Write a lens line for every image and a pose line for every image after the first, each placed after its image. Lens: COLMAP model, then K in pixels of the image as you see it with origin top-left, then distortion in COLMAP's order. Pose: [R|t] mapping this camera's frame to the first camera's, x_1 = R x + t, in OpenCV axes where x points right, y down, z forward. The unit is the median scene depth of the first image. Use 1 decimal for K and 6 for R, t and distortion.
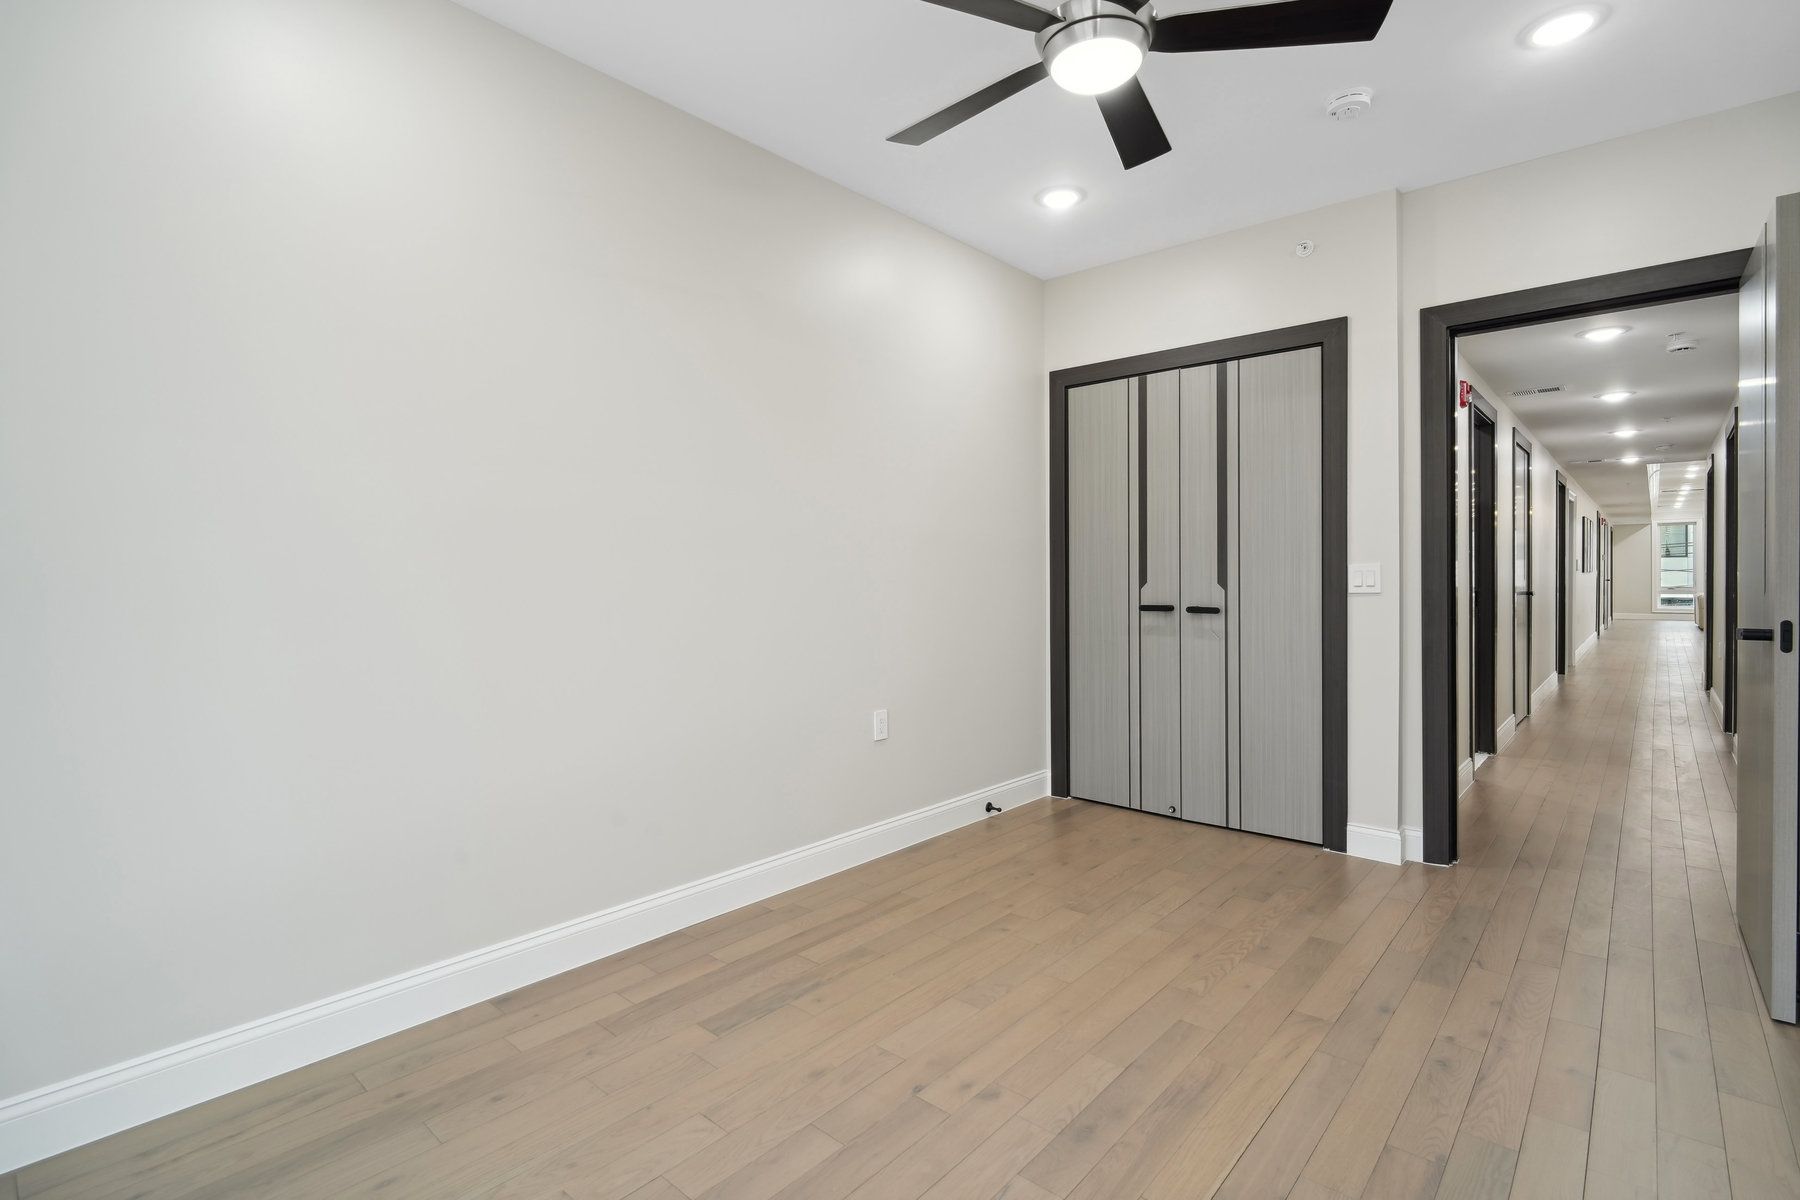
lens RADIAL K [[868.0, 0, 898.4], [0, 868.0, 587.5], [0, 0, 1]] dist [-0.002271, -0.000653]
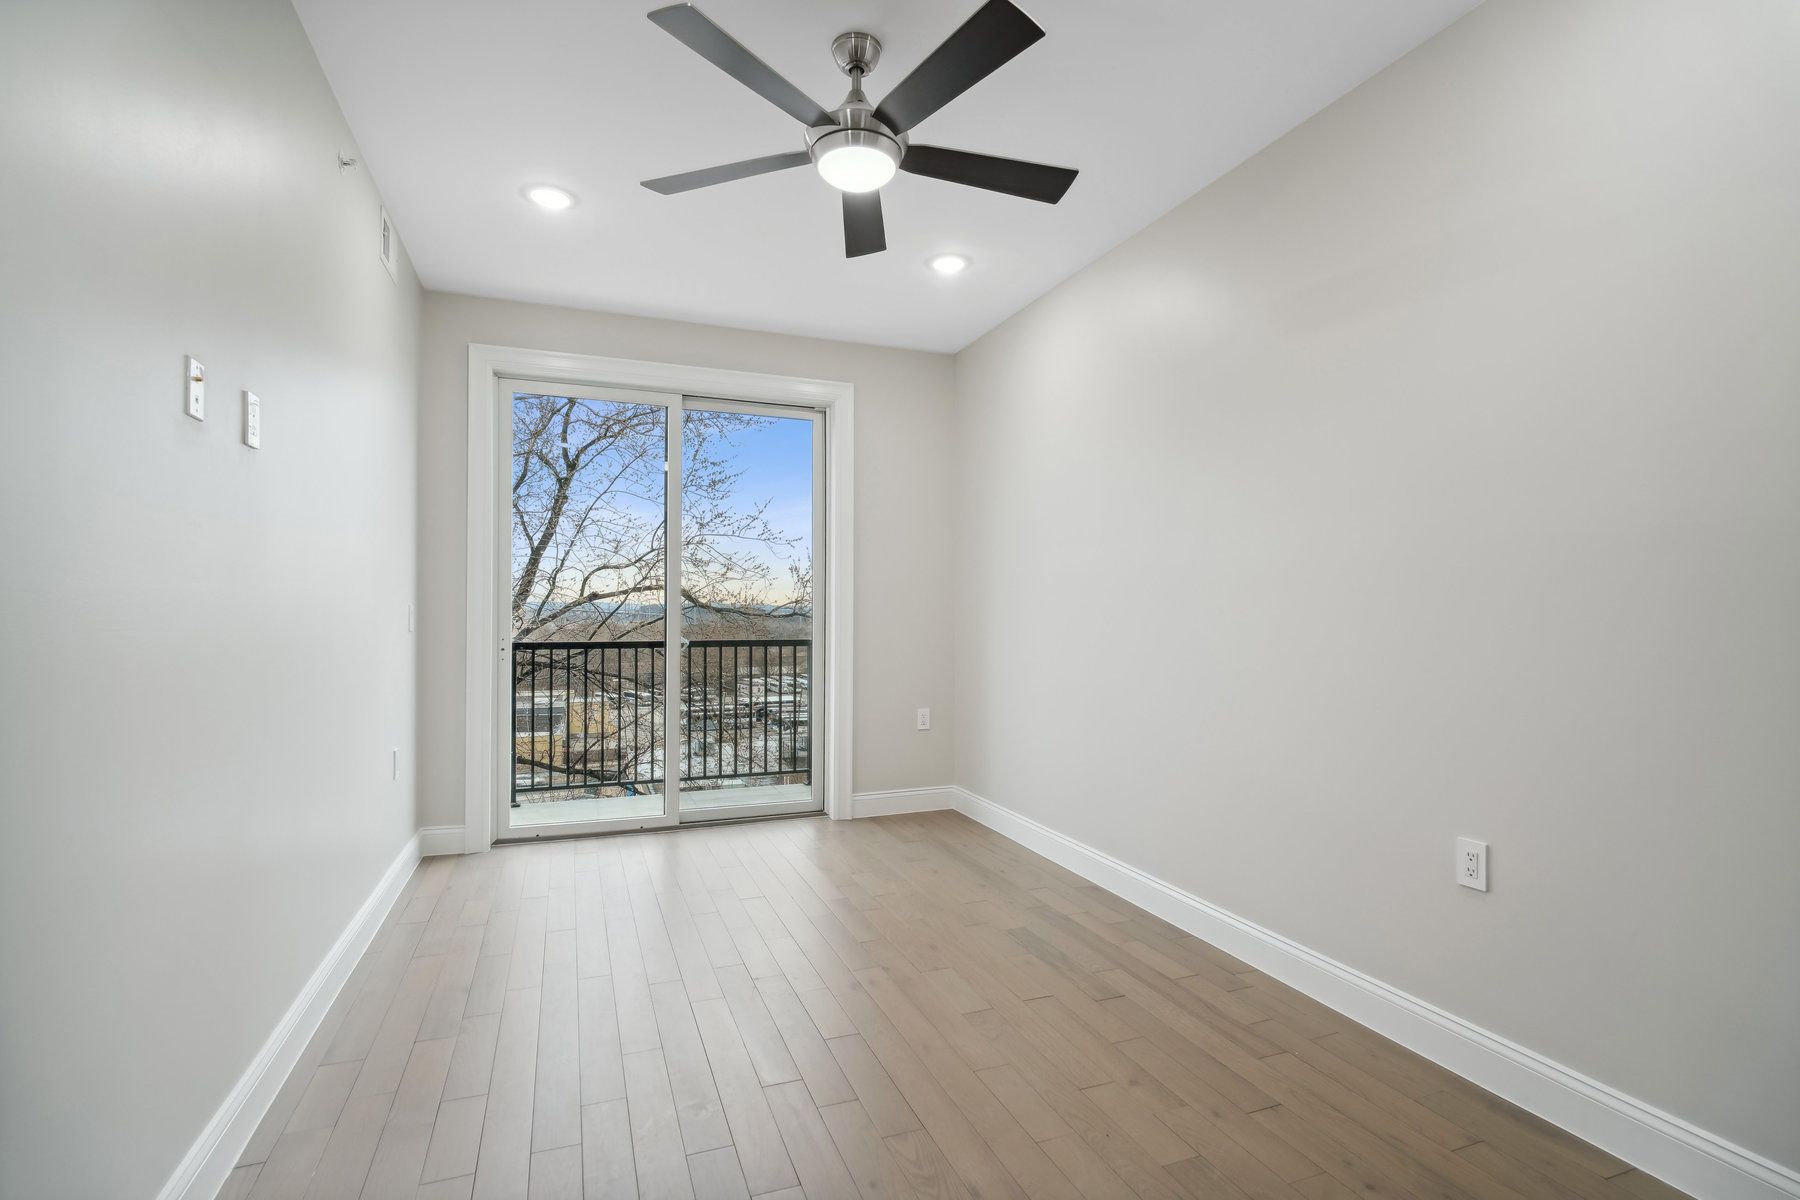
lens RADIAL K [[868.0, 0, 898.4], [0, 868.0, 587.5], [0, 0, 1]] dist [-0.002271, -0.000653]
pose [[-0.470802, -0.026186, -0.881850, 1.056640], [-0.024263, 0.999566, -0.016729, -0.024982], [0.881905, 0.013520, -0.471233, 1.372943]]
